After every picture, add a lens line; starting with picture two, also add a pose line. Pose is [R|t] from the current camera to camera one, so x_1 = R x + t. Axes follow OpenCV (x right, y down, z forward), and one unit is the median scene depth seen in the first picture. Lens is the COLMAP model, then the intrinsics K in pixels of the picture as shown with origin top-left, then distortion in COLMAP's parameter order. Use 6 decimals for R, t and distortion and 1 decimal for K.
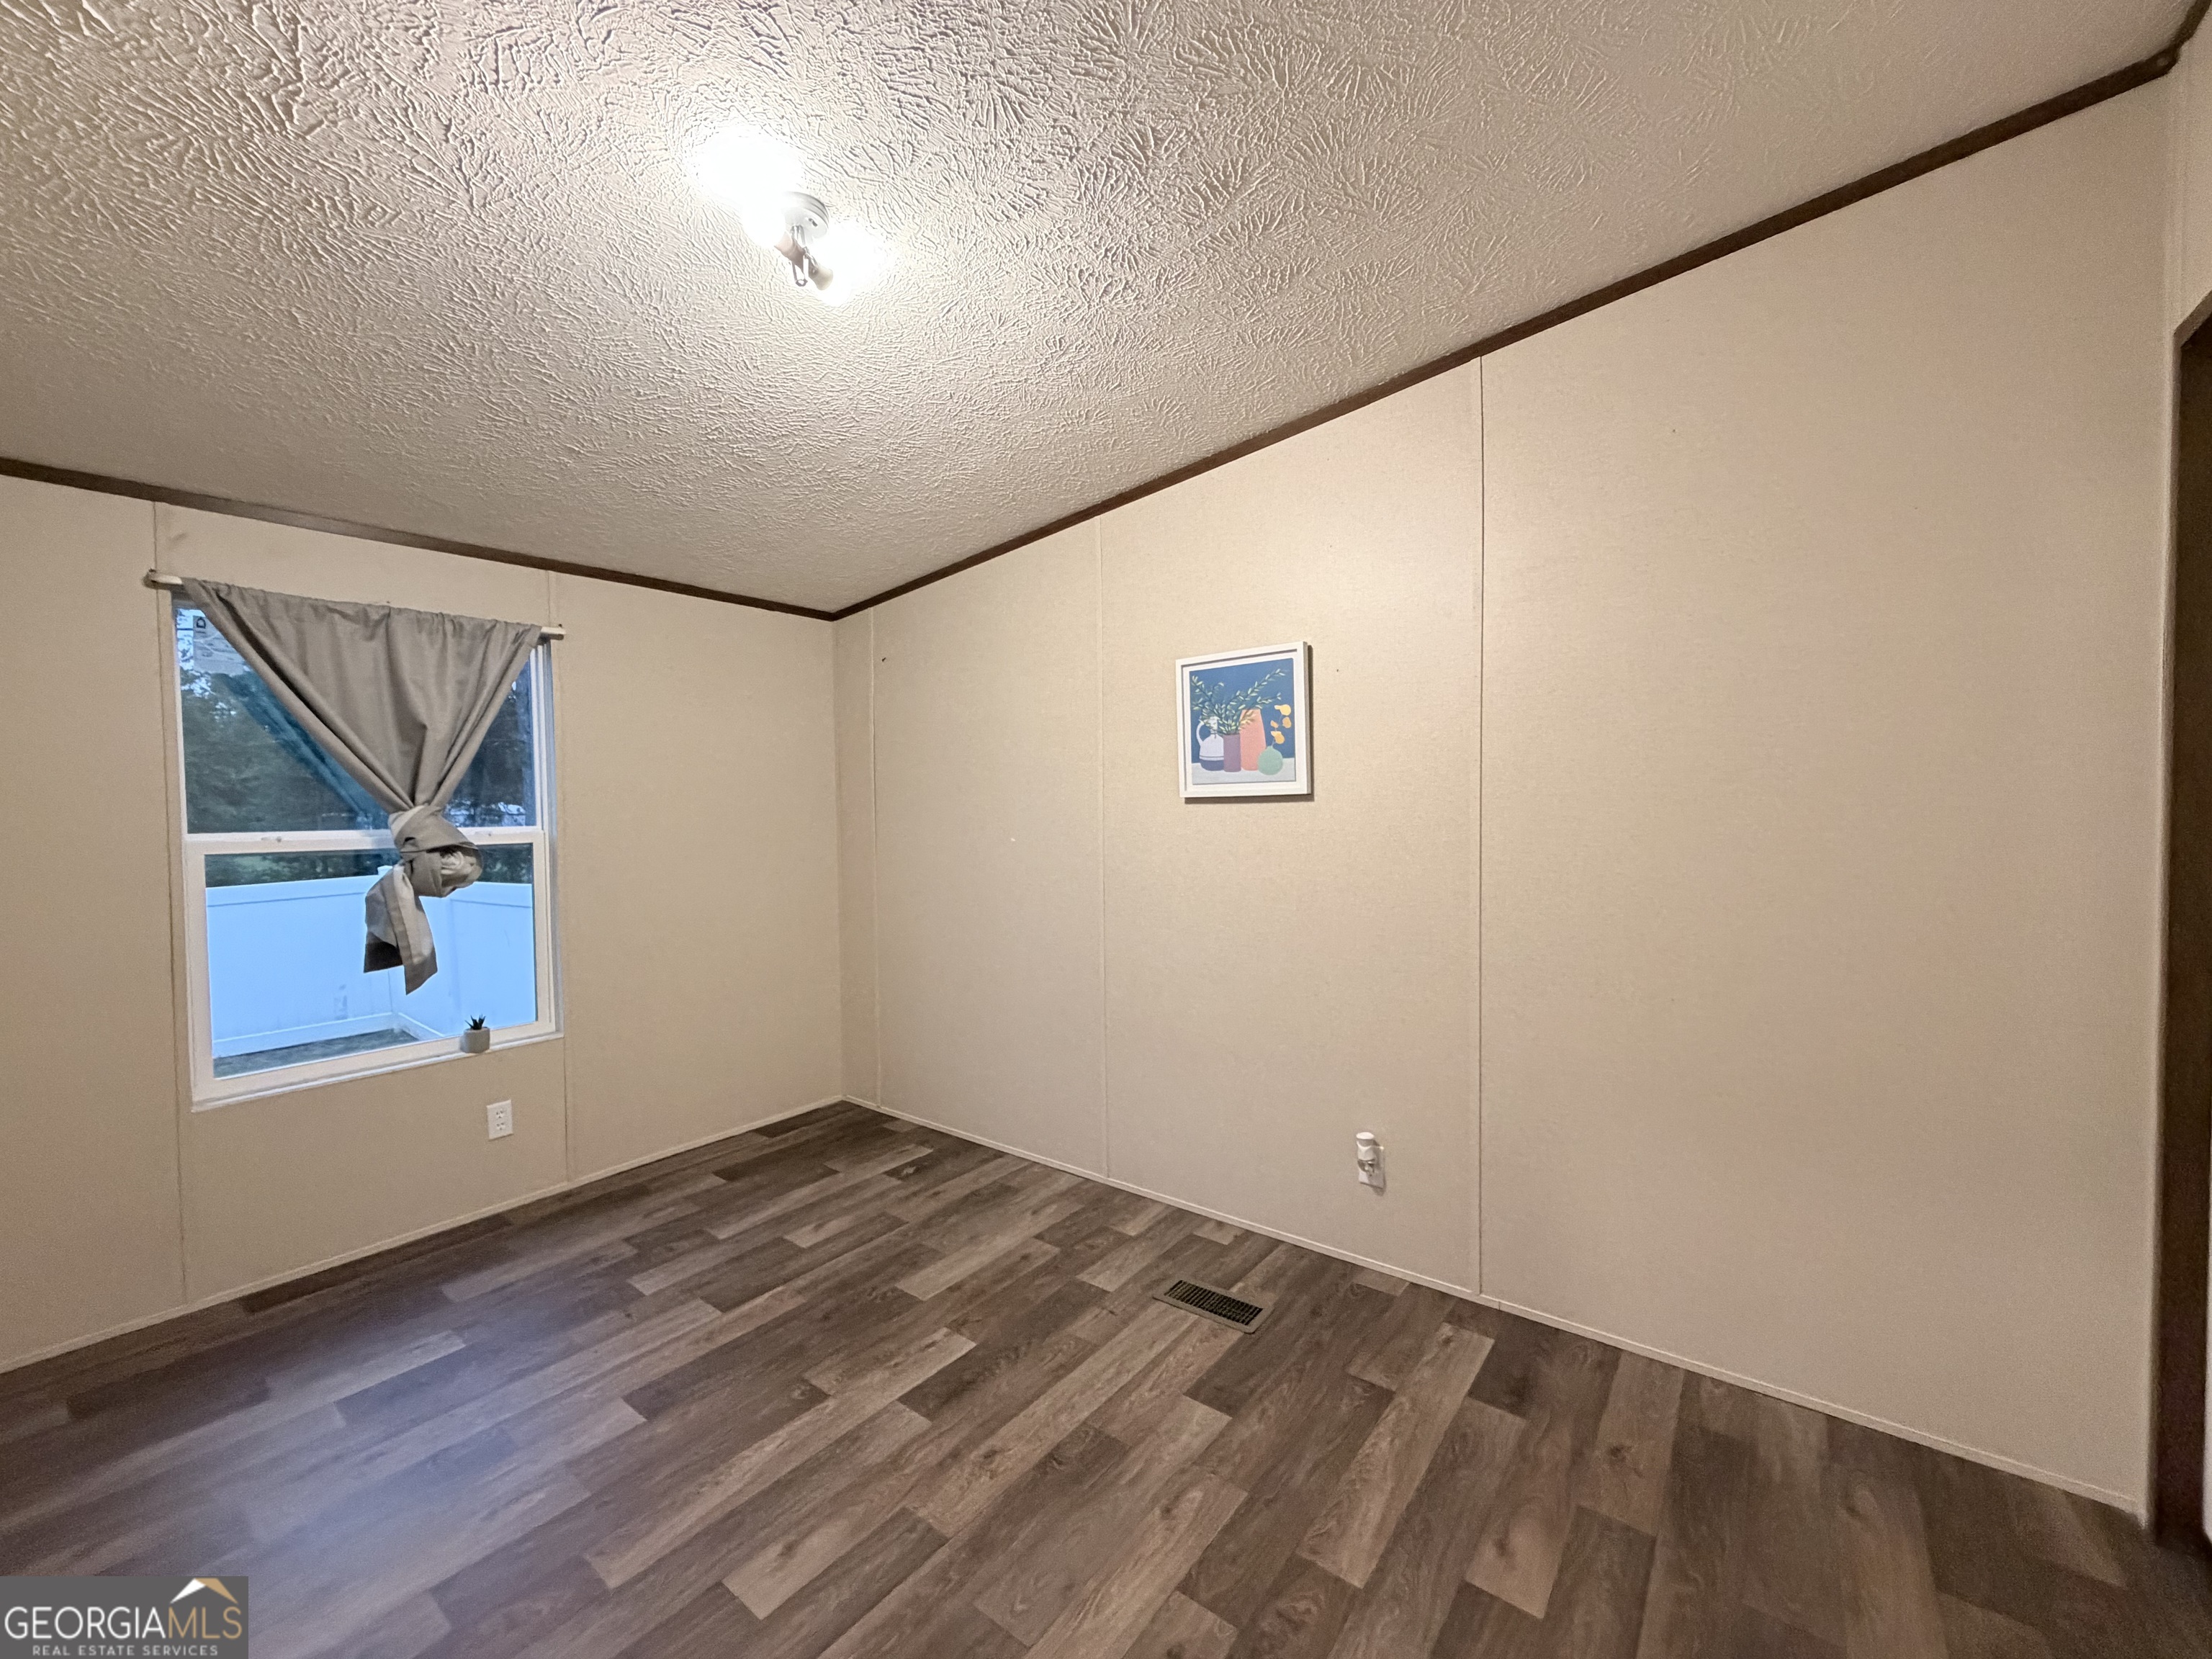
lens RADIAL K [[886.8, 0, 1092.3], [0, 886.8, 832.4], [0, 0, 1]] dist [0.006653, -0.000401]
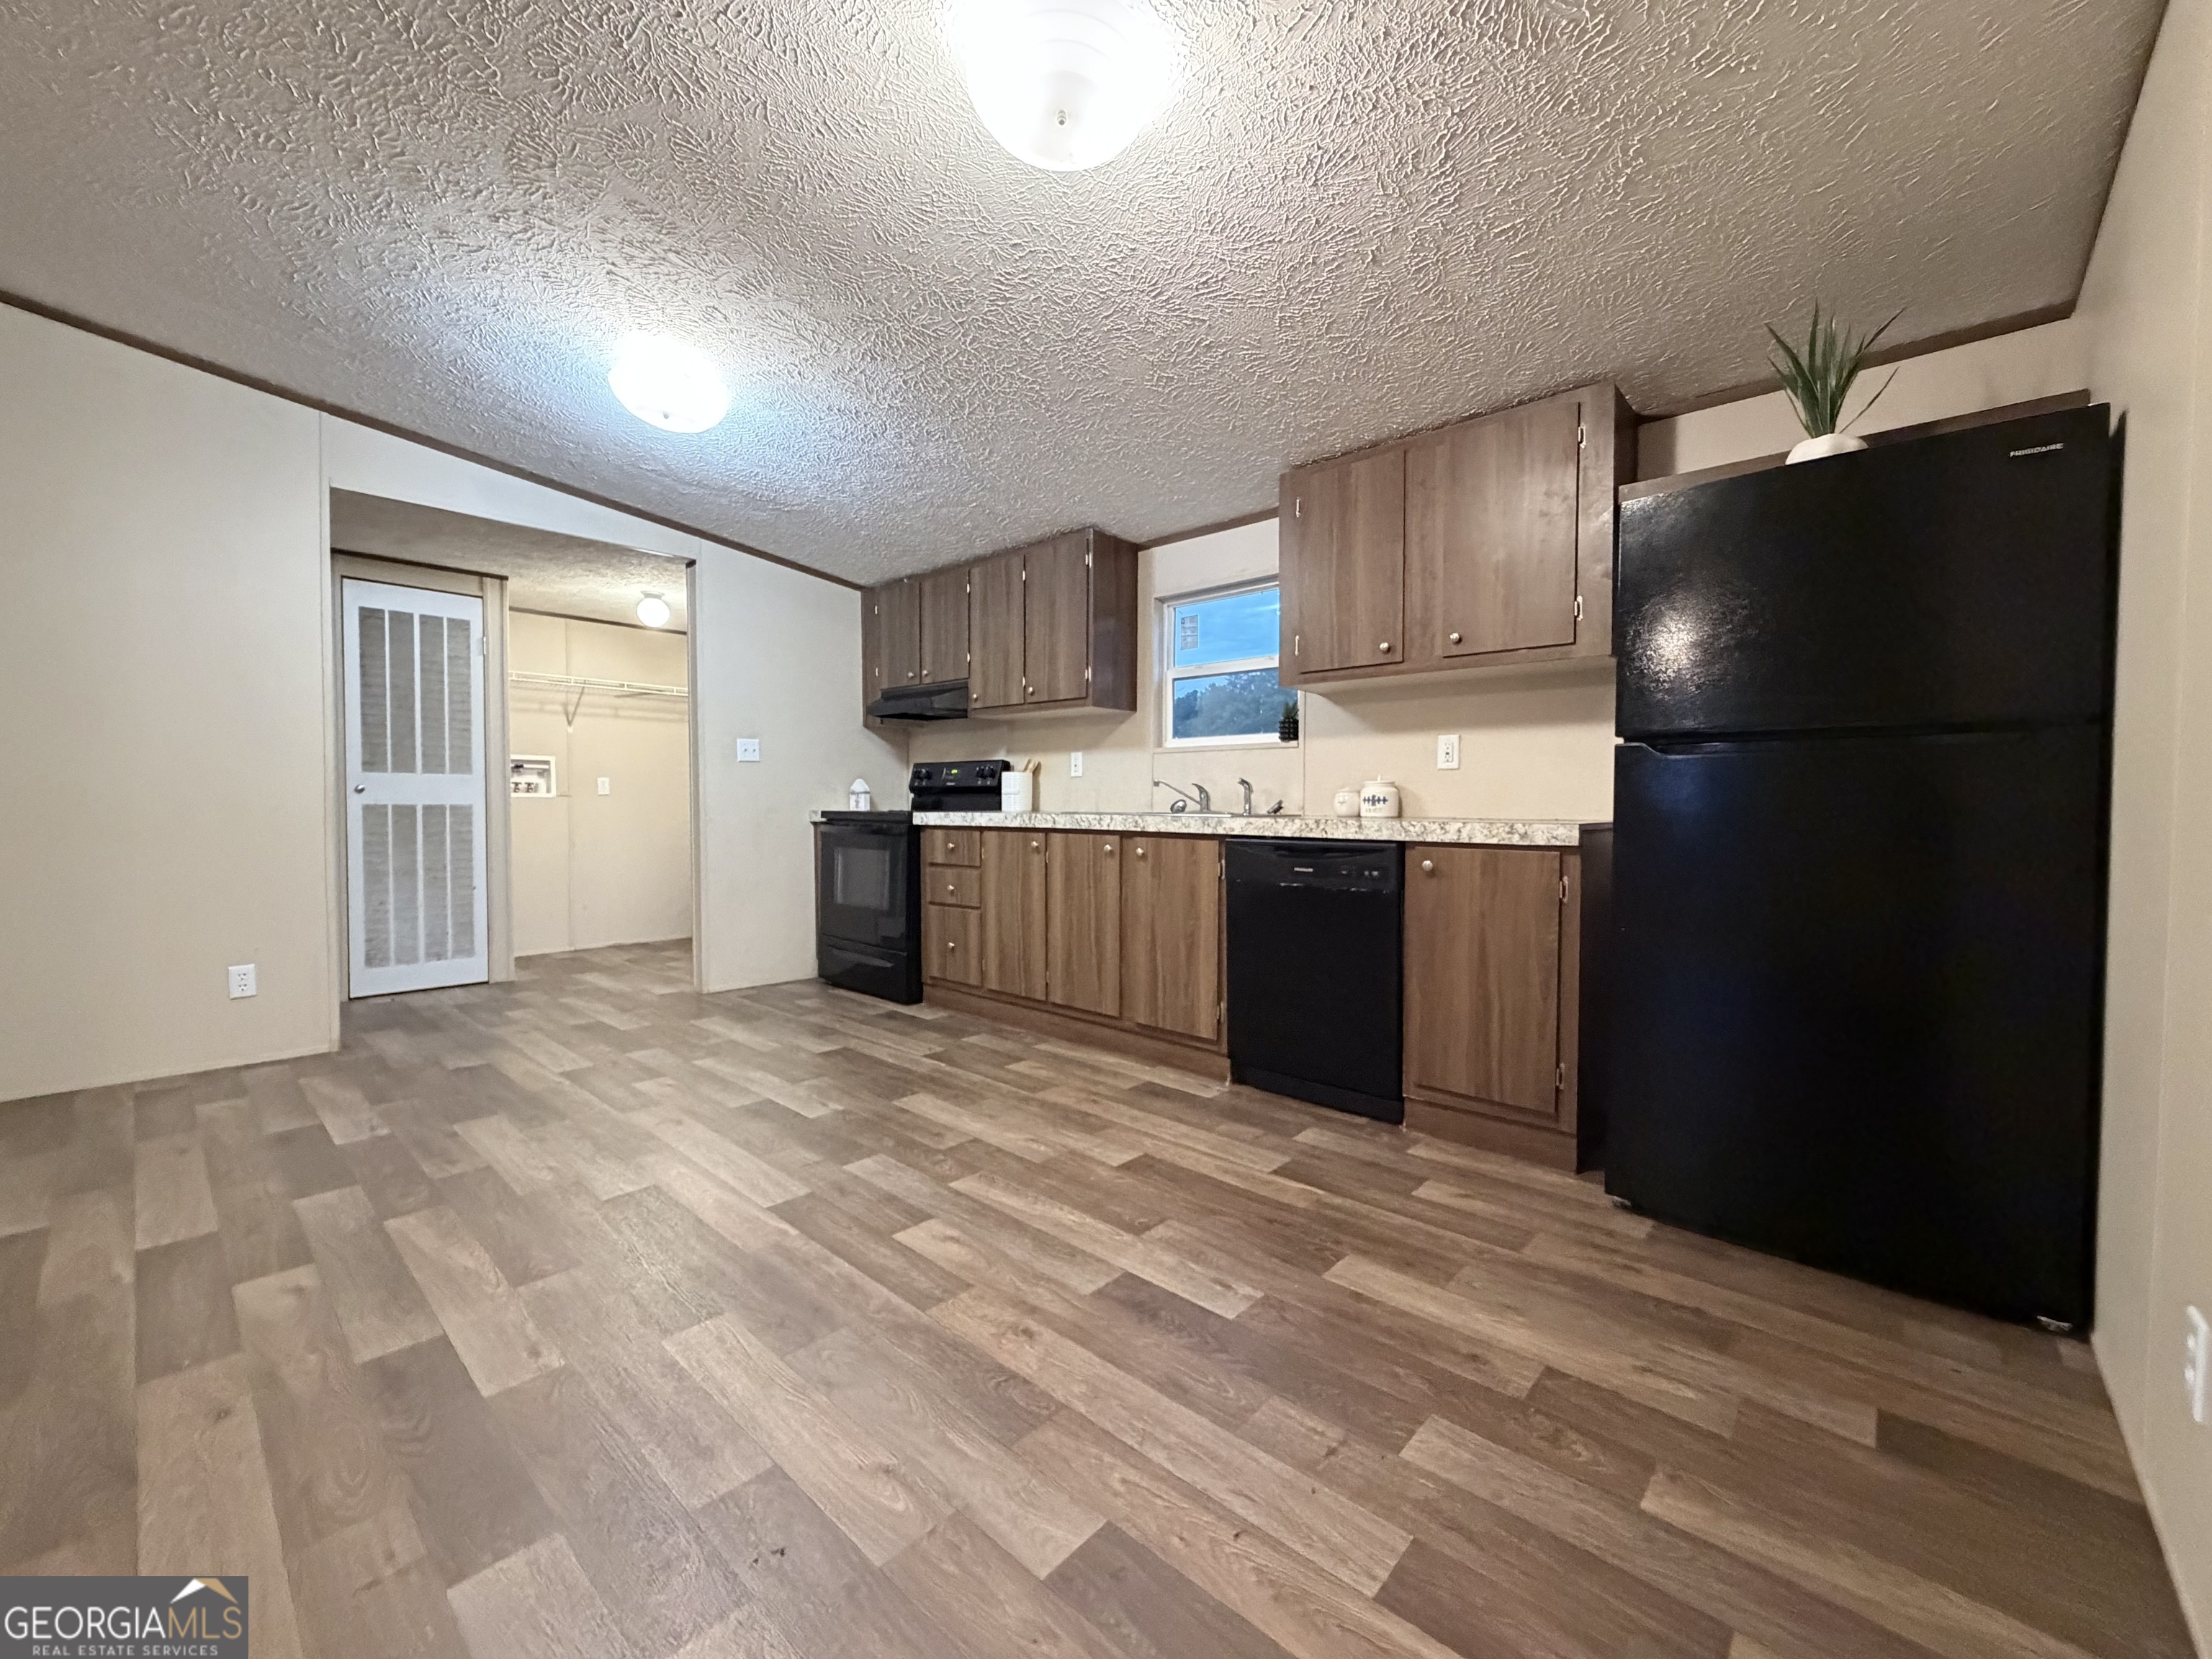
lens RADIAL K [[886.8, 0, 1095.5], [0, 886.8, 823.0], [0, 0, 1]] dist [0.006653, -0.000401]
pose [[-0.081690, 0.030152, -0.996202, 0.703488], [-0.032625, 0.998926, 0.032910, 0.145350], [0.996124, 0.035190, -0.080618, 1.045764]]
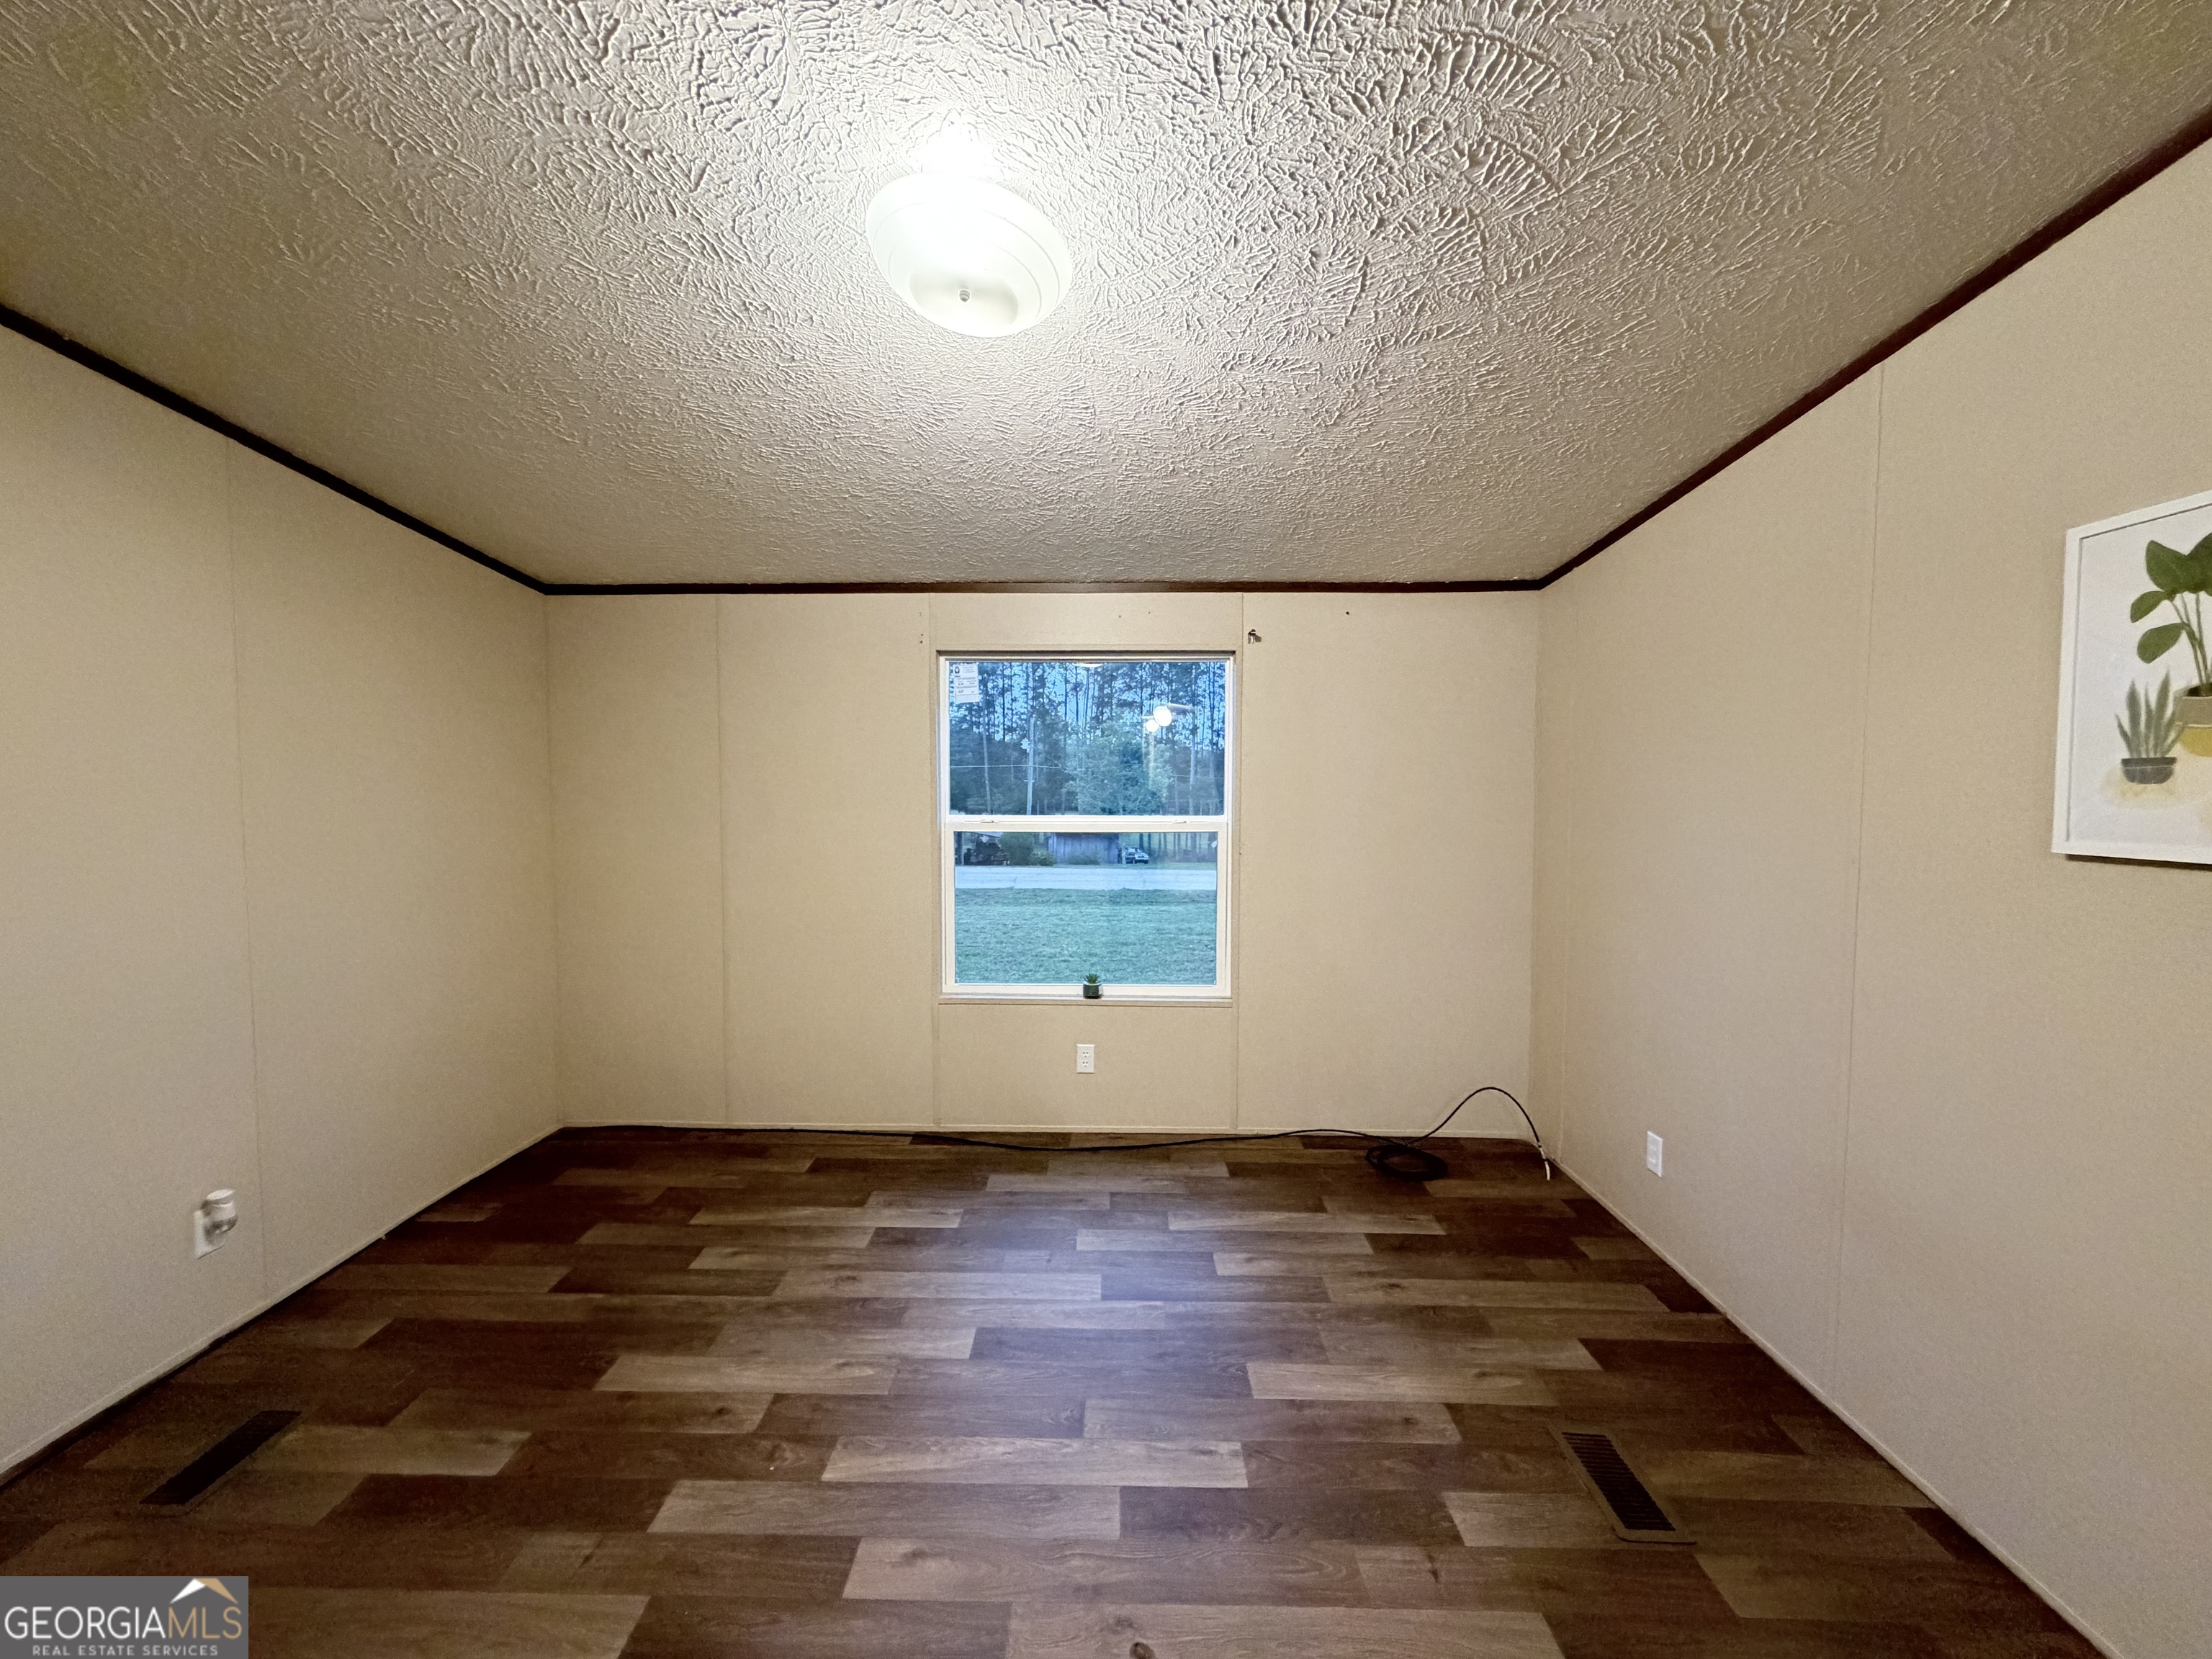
lens RADIAL K [[886.8, 0, 1105.6], [0, 886.8, 813.1], [0, 0, 1]] dist [0.006653, -0.000401]
pose [[0.601669, 0.040885, -0.797699, 0.465118], [-0.031275, 0.999129, 0.027620, -0.063631], [0.798133, 0.008330, 0.602423, 0.452847]]
